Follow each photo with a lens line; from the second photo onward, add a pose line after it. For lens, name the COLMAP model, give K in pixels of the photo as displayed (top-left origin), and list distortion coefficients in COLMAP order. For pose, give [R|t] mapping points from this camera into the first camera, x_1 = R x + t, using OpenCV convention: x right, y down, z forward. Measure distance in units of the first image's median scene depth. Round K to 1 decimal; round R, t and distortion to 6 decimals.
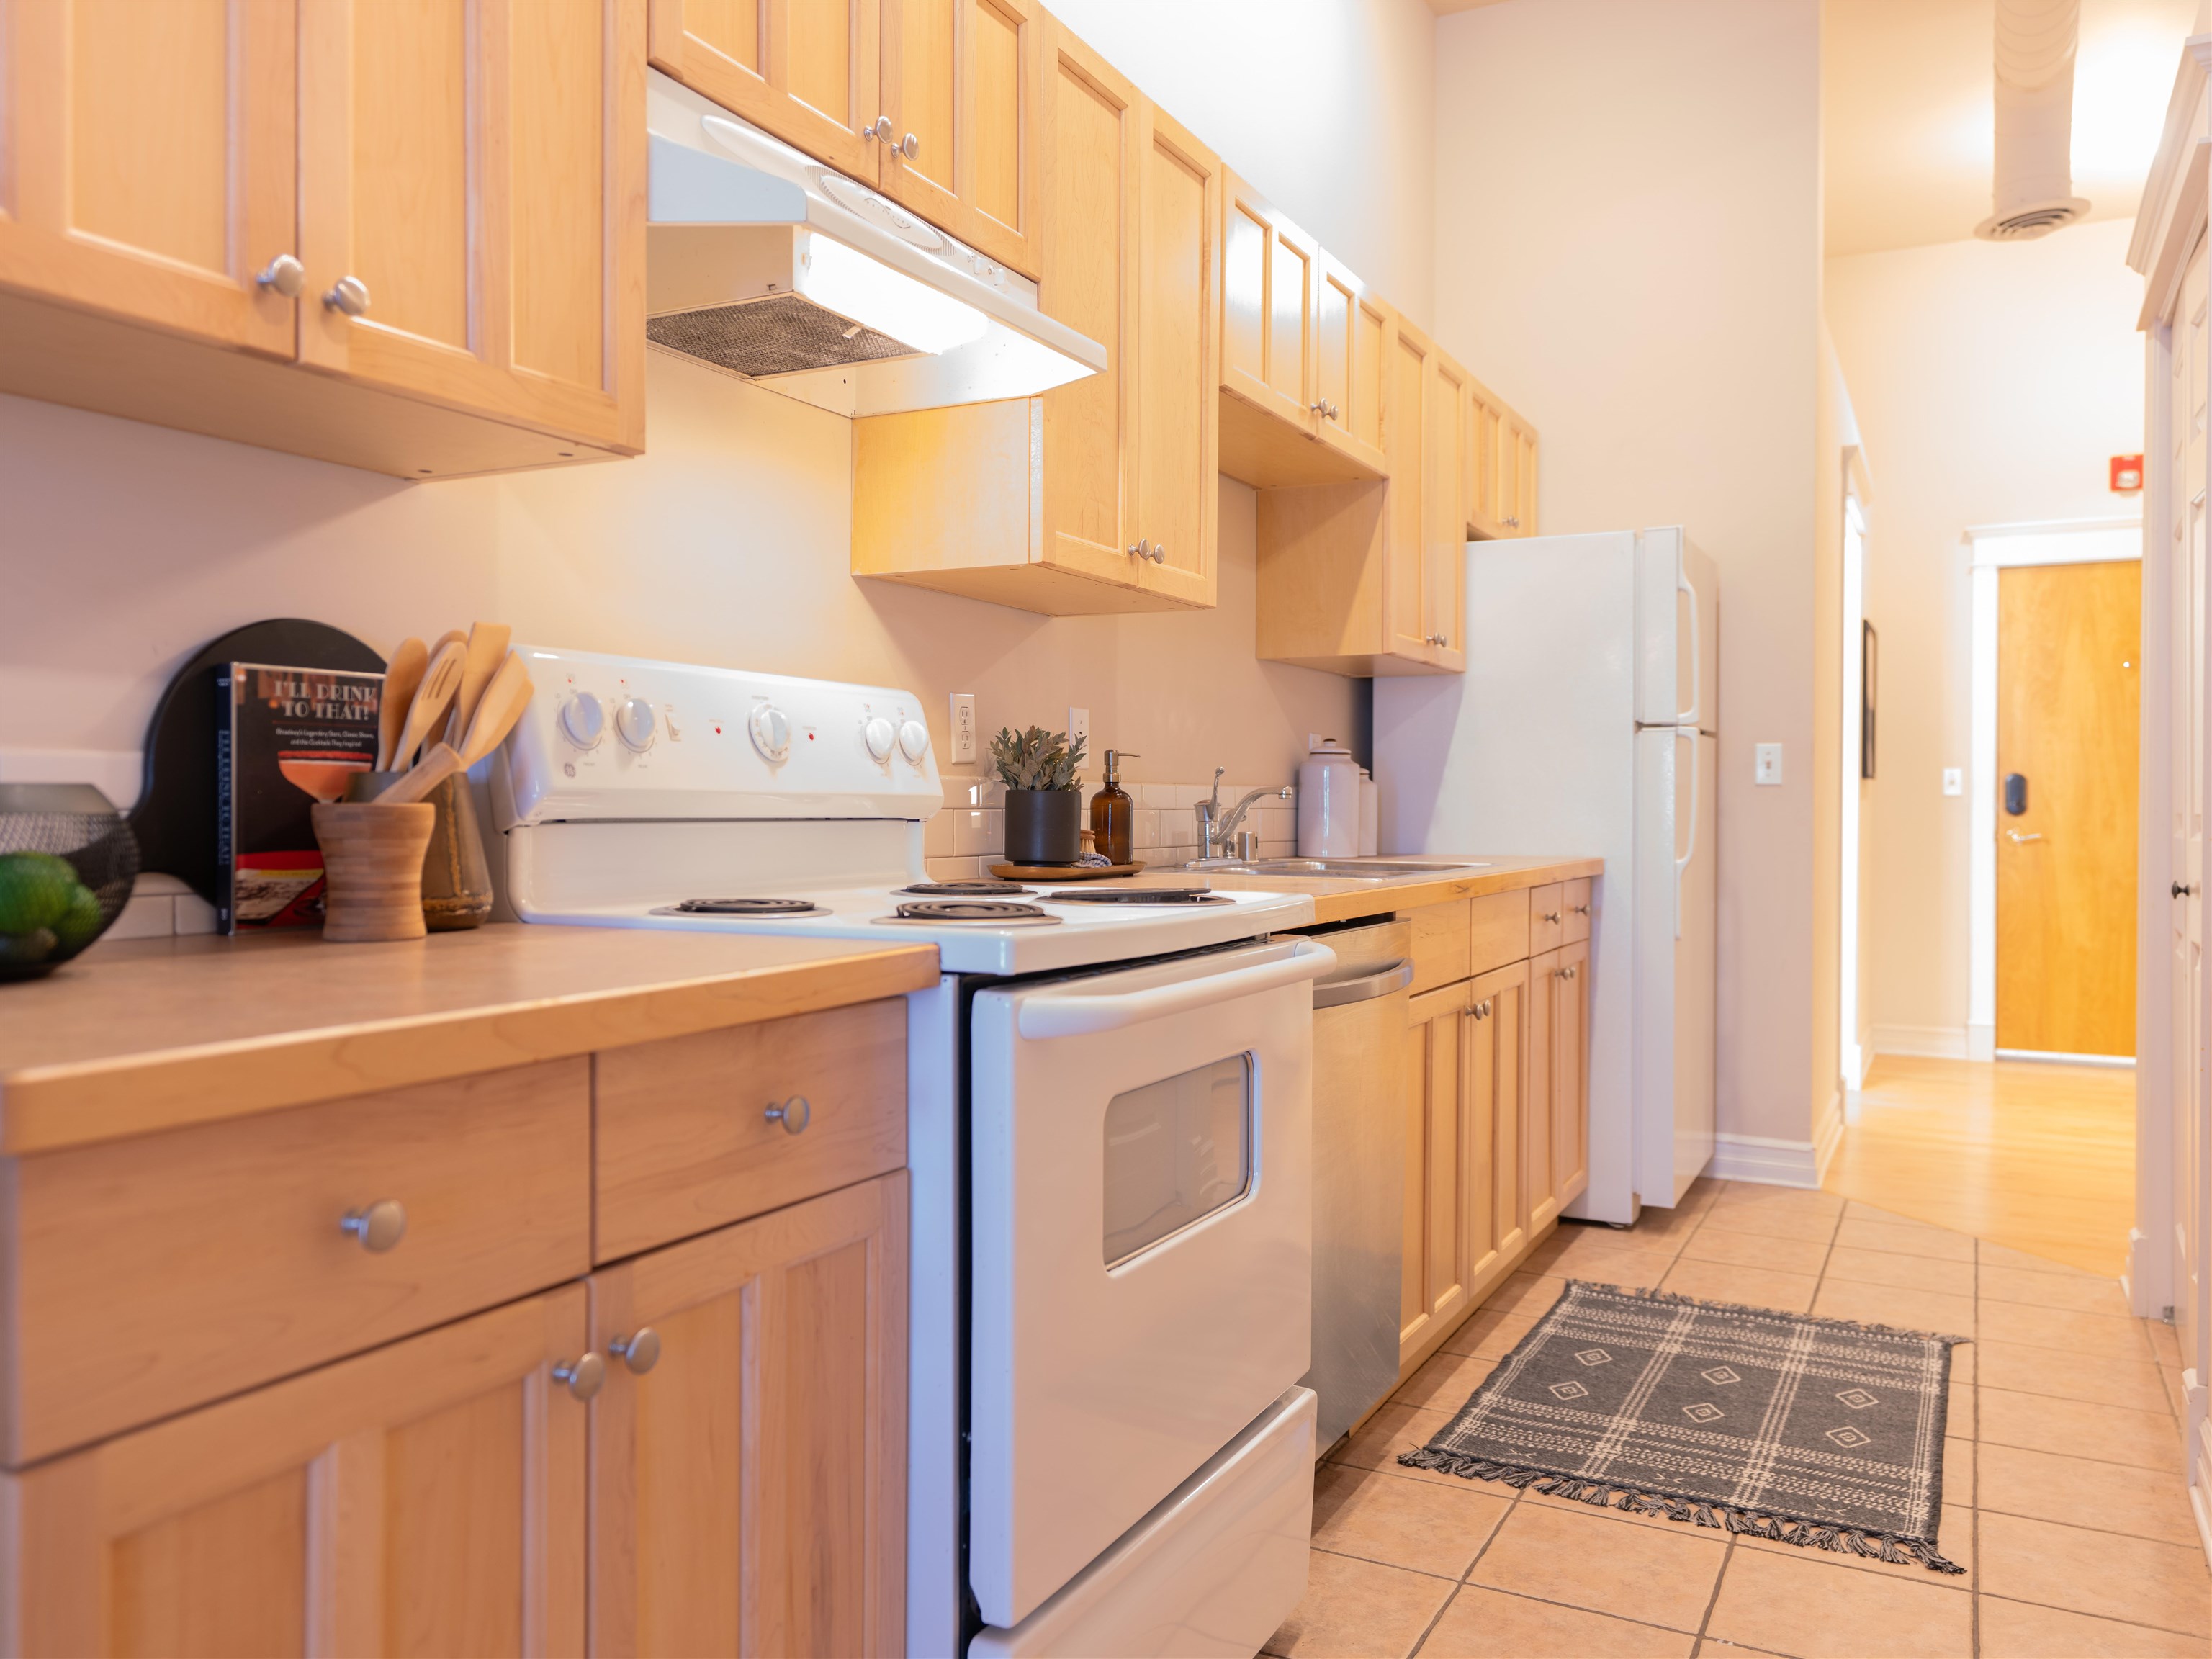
lens RADIAL K [[1673.9, 0, 1113.6], [0, 1673.9, 826.4], [0, 0, 1]] dist [-0.001916, 0.008151]
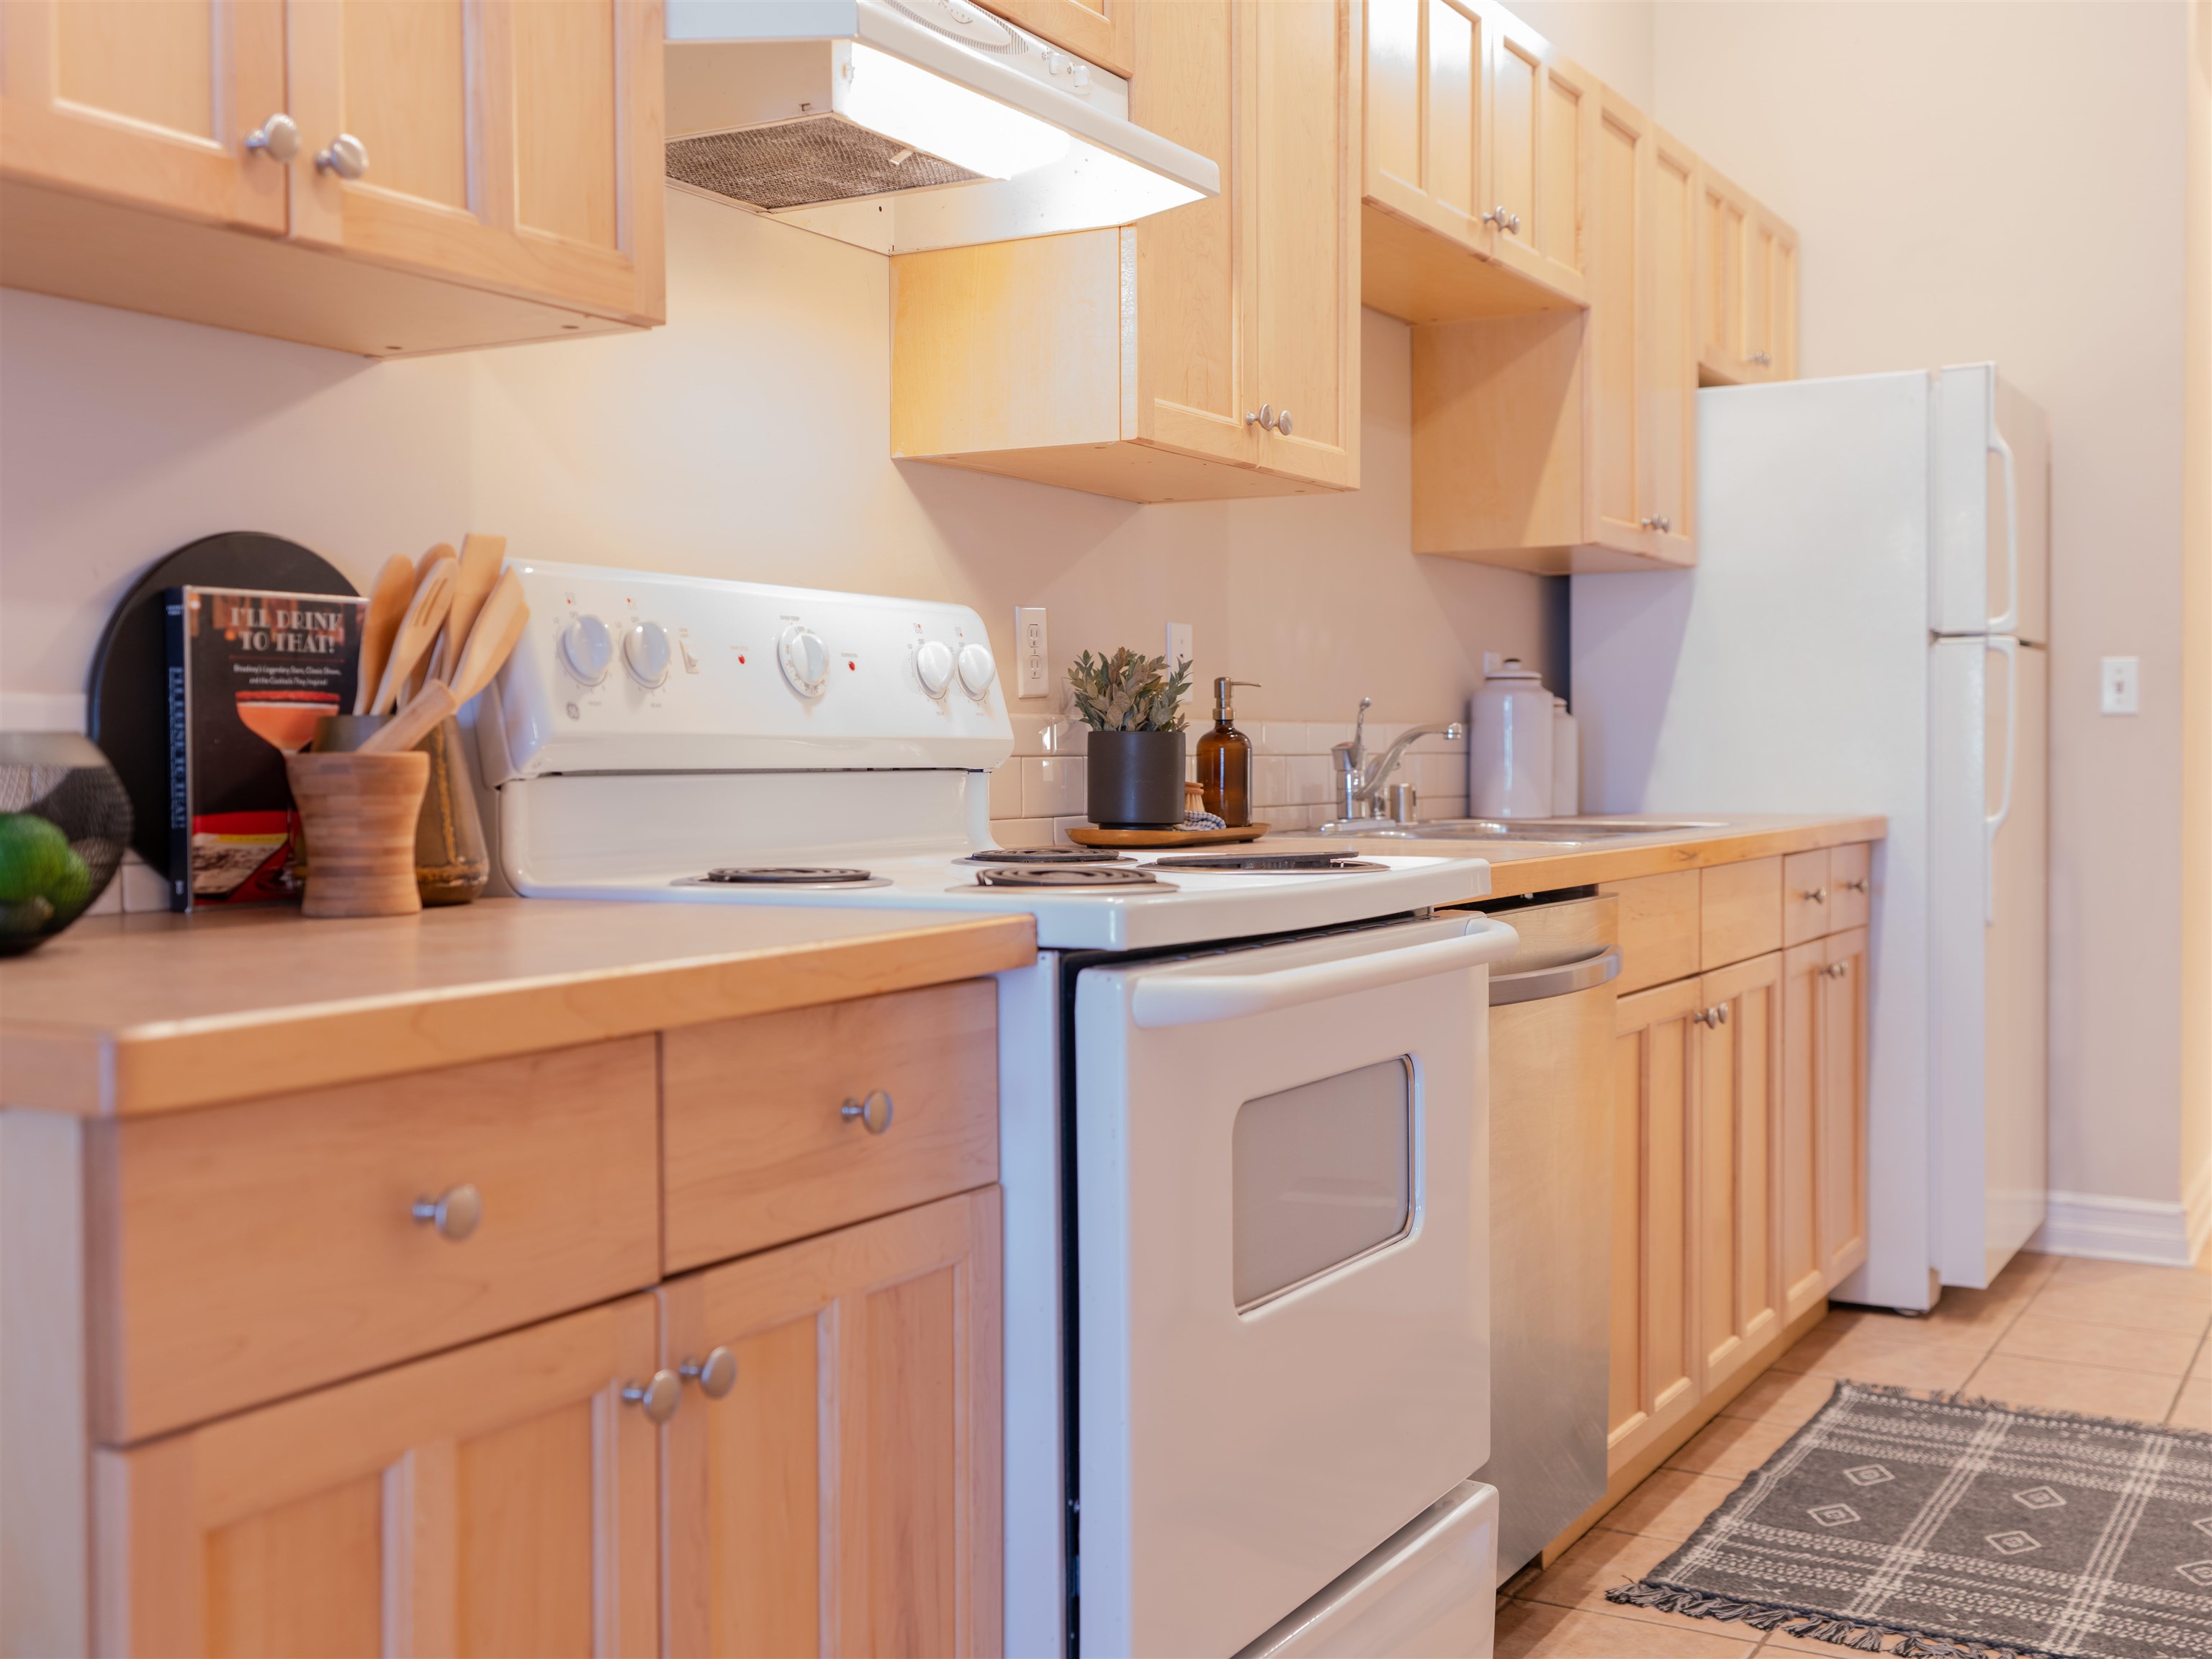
lens RADIAL K [[2372.4, 0, 1104.0], [0, 2372.4, 828.4], [0, 0, 1]] dist [0.015283, 0.000000]
pose [[0.998996, -0.009002, -0.043891, -0.011193], [0.009801, 0.999789, 0.018034, 0.003983], [0.043720, -0.018446, 0.998874, -0.111928]]
